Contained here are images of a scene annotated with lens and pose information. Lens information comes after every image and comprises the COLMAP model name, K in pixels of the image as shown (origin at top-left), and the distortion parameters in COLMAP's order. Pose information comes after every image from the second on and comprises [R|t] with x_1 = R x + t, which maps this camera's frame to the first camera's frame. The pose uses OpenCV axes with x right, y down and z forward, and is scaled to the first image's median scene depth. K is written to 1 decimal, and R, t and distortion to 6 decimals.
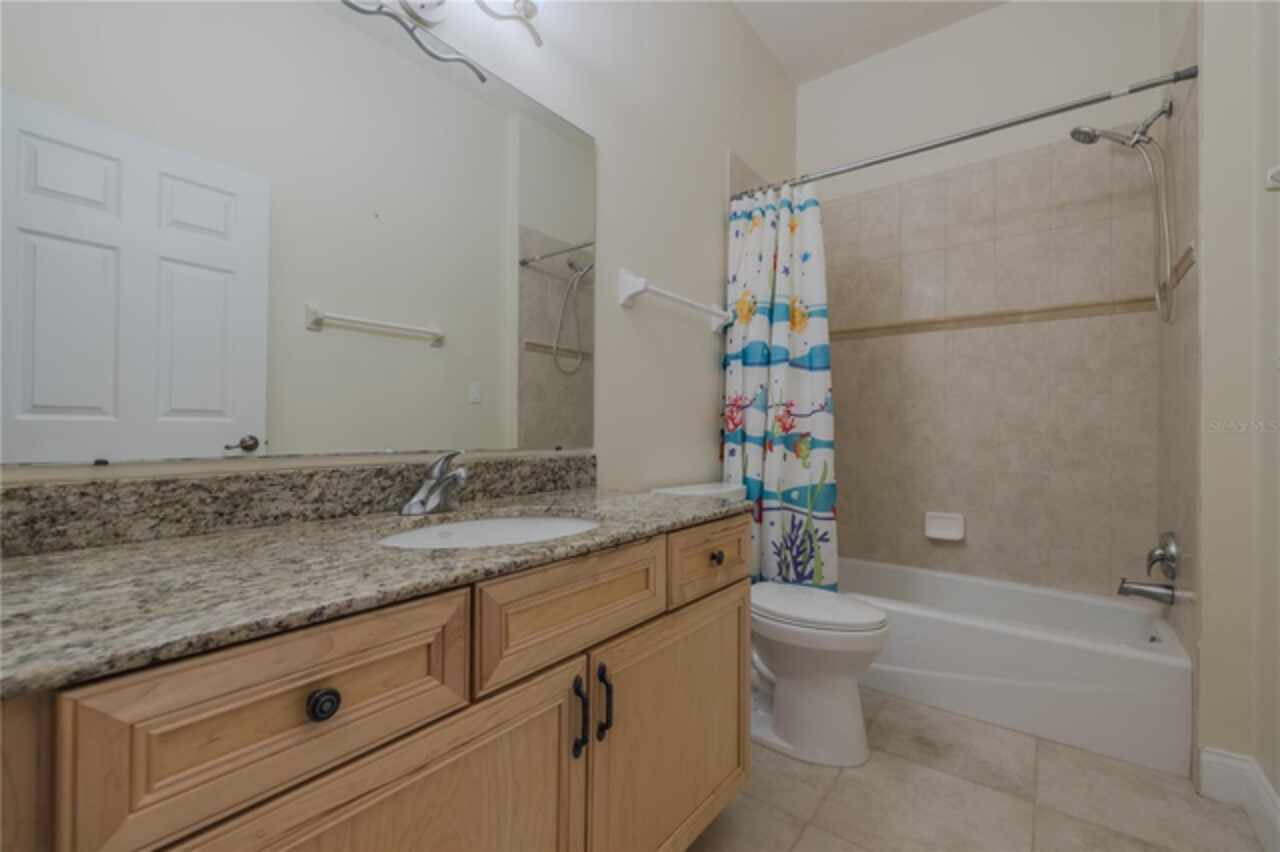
lens RADIAL K [[557.9, 0, 642.2], [0, 557.9, 401.5], [0, 0, 1]] dist [0.000352, -0.000035]
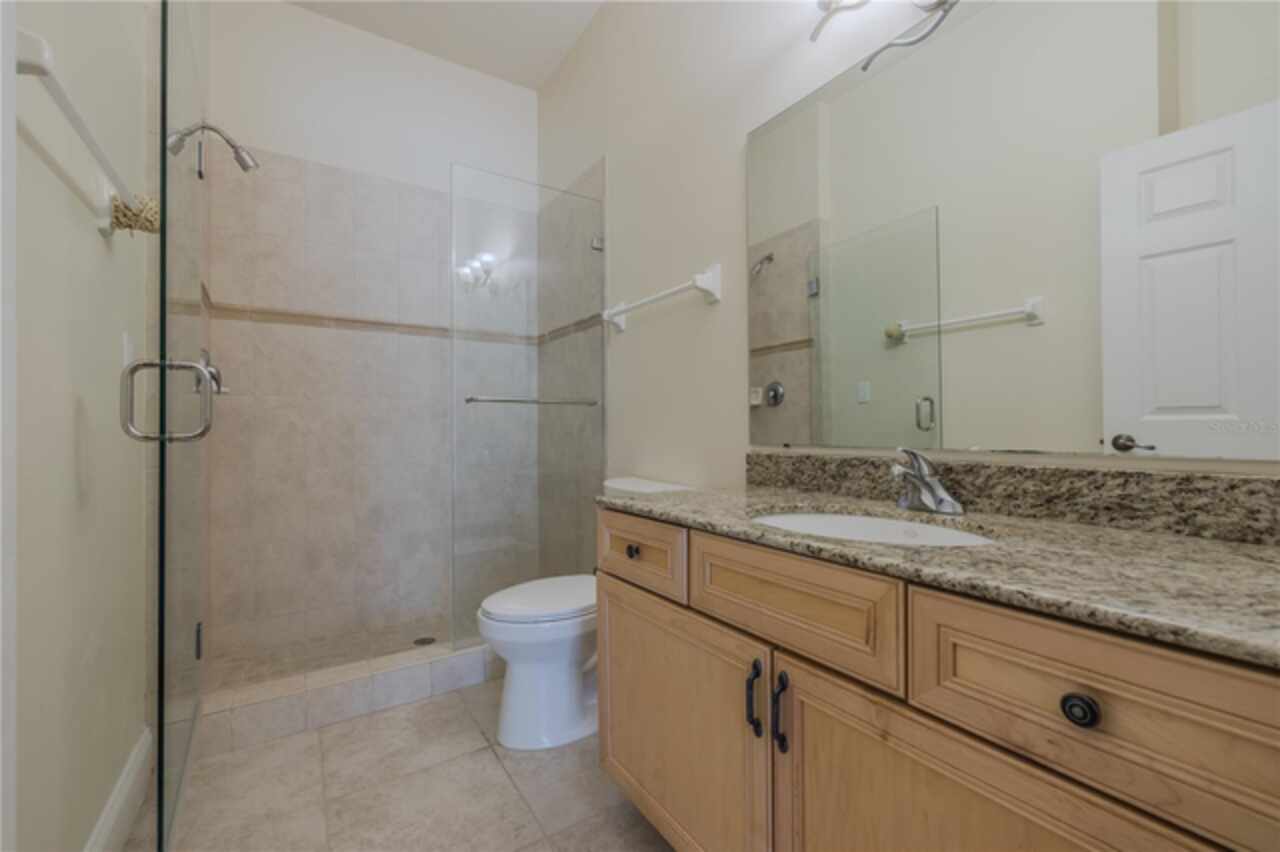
lens RADIAL K [[539.1, 0, 640.0], [0, 539.1, 426.0], [0, 0, 1]] dist [0.000515, 0.000127]
pose [[-0.348744, -0.007598, -0.937187, 0.843661], [0.051349, 0.998310, -0.027201, 0.059454], [0.935810, -0.057610, -0.347765, 1.067511]]
